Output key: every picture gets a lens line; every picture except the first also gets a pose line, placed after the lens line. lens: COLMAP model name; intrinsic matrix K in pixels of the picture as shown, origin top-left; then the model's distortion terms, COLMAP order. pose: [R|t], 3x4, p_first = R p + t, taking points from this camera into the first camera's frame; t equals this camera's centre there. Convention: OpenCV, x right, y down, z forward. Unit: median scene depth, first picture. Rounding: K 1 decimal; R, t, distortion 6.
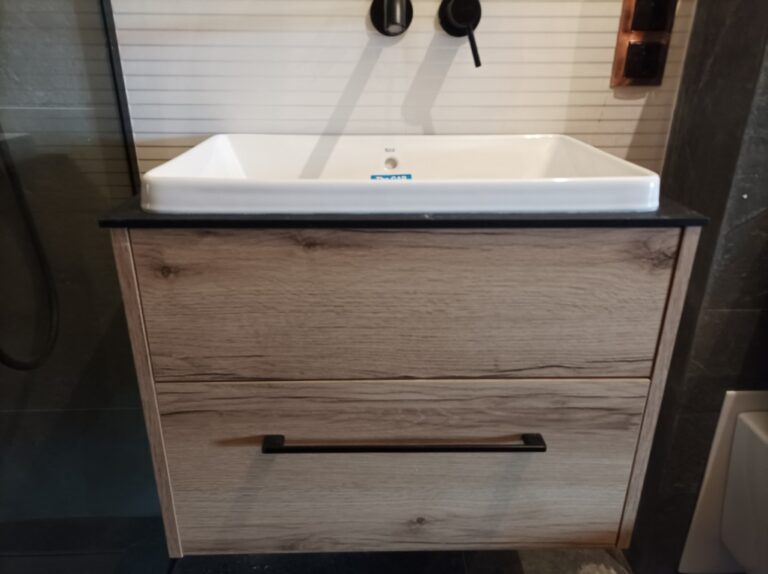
lens RADIAL K [[575.7, 0, 384.0], [0, 575.7, 287.0], [0, 0, 1]] dist [0.068418, -0.039054]
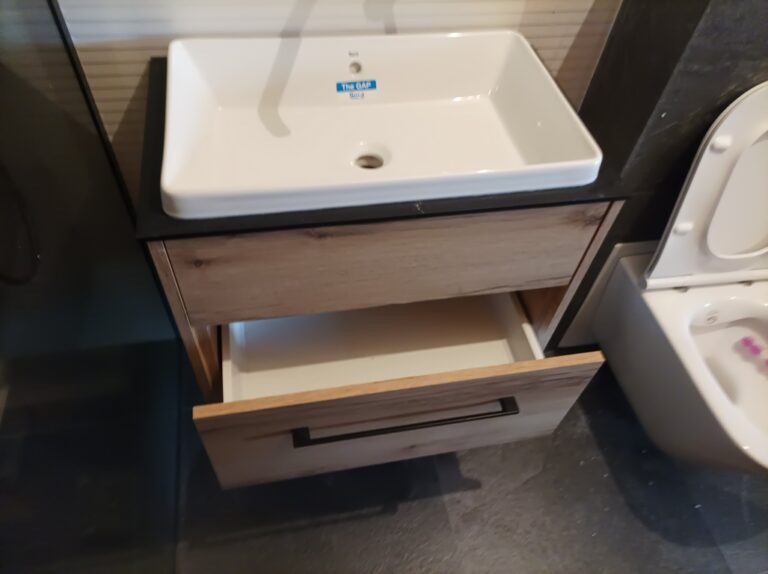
lens RADIAL K [[575.7, 0, 384.0], [0, 575.7, 287.0], [0, 0, 1]] dist [0.068418, -0.039054]
pose [[0.983988, -0.093376, 0.151815, -0.179498], [0.007464, 0.872622, 0.488339, -0.526825], [-0.178076, -0.479387, 0.859347, -0.090785]]
